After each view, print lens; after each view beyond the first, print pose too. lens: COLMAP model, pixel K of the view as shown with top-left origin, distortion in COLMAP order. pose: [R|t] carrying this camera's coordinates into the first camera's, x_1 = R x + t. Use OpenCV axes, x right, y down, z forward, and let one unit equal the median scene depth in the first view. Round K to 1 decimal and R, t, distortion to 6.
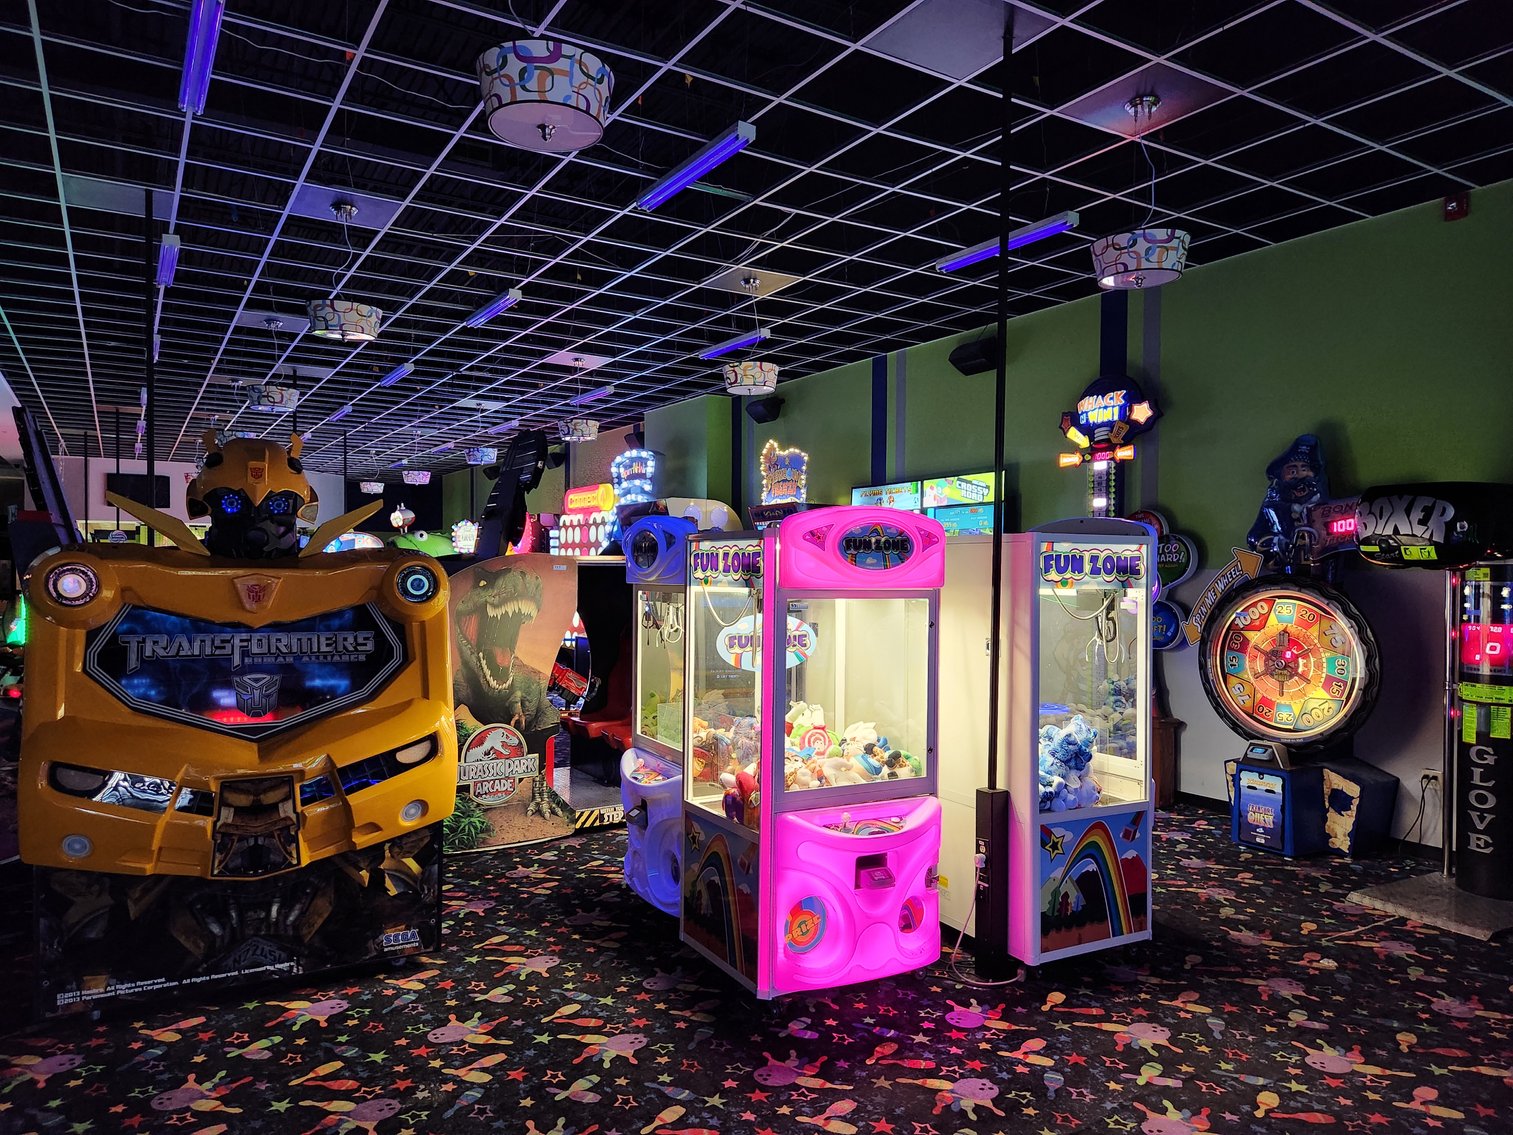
lens RADIAL K [[1014.9, 0, 753.3], [0, 1014.9, 574.9], [0, 0, 1]] dist [0.062899, -0.043194]
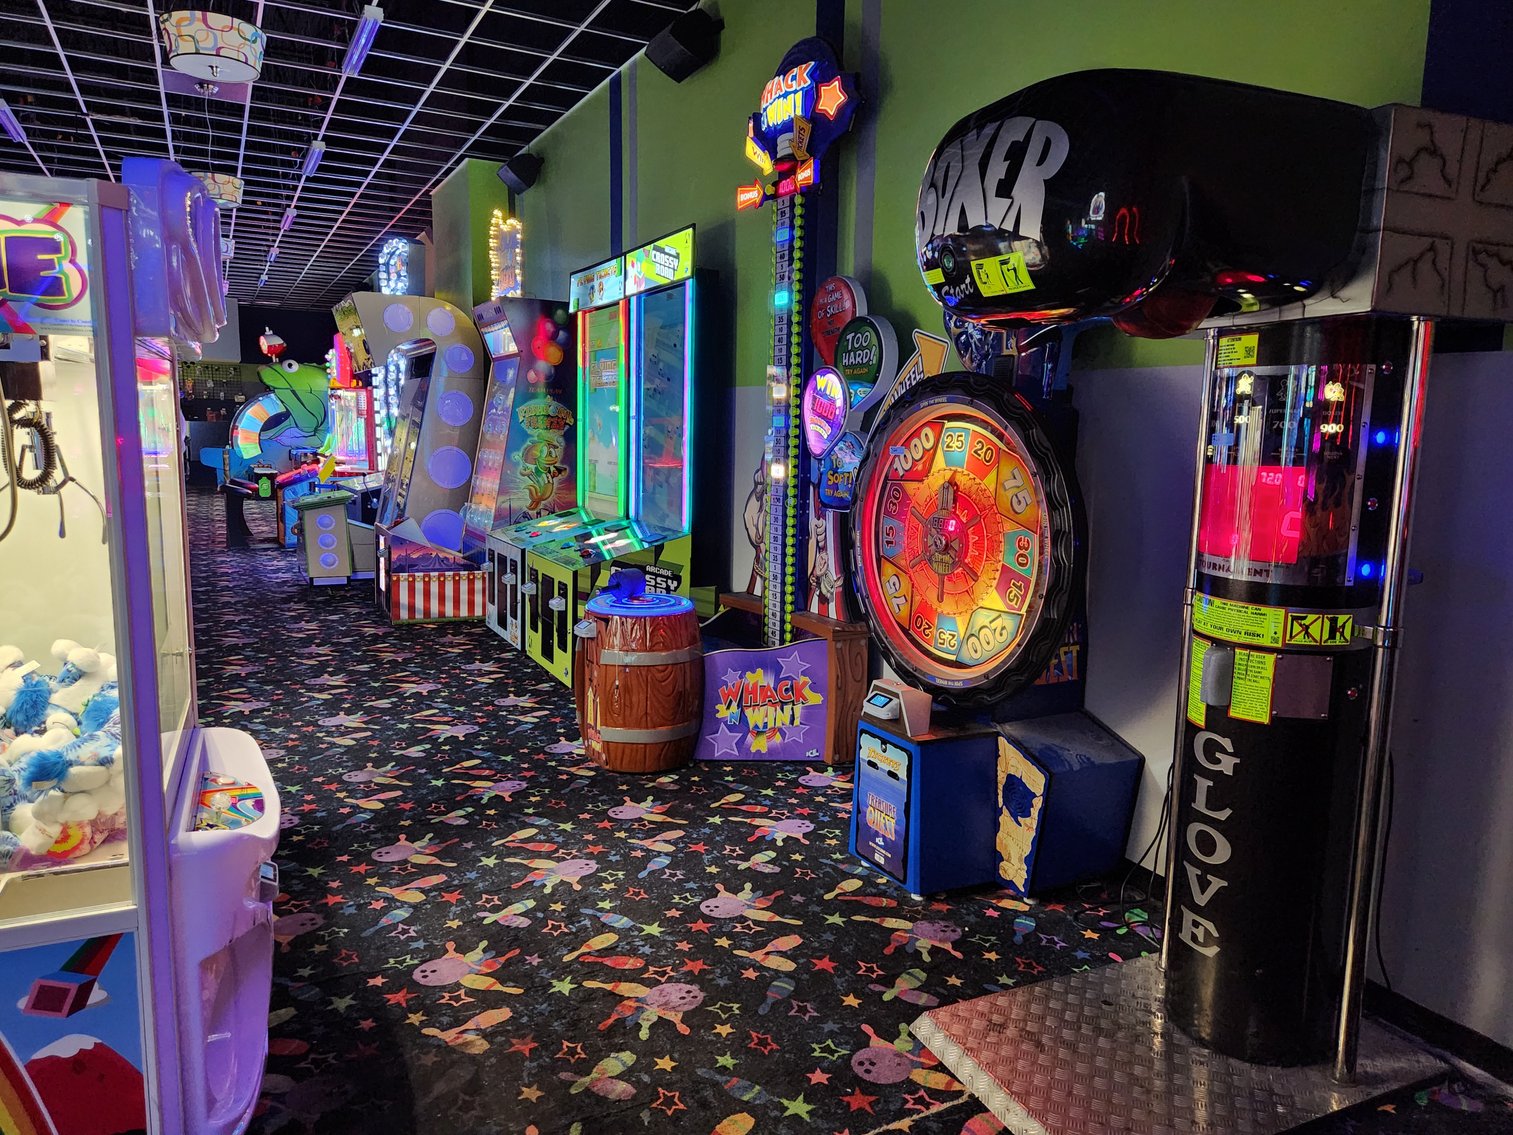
lens RADIAL K [[1014.9, 0, 755.5], [0, 1014.9, 568.0], [0, 0, 1]] dist [0.062899, -0.043194]
pose [[0.997420, 0.022899, -0.068042, 0.464415], [-0.013470, 0.990627, 0.135926, 0.029566], [0.070516, -0.134659, 0.988380, 0.478975]]
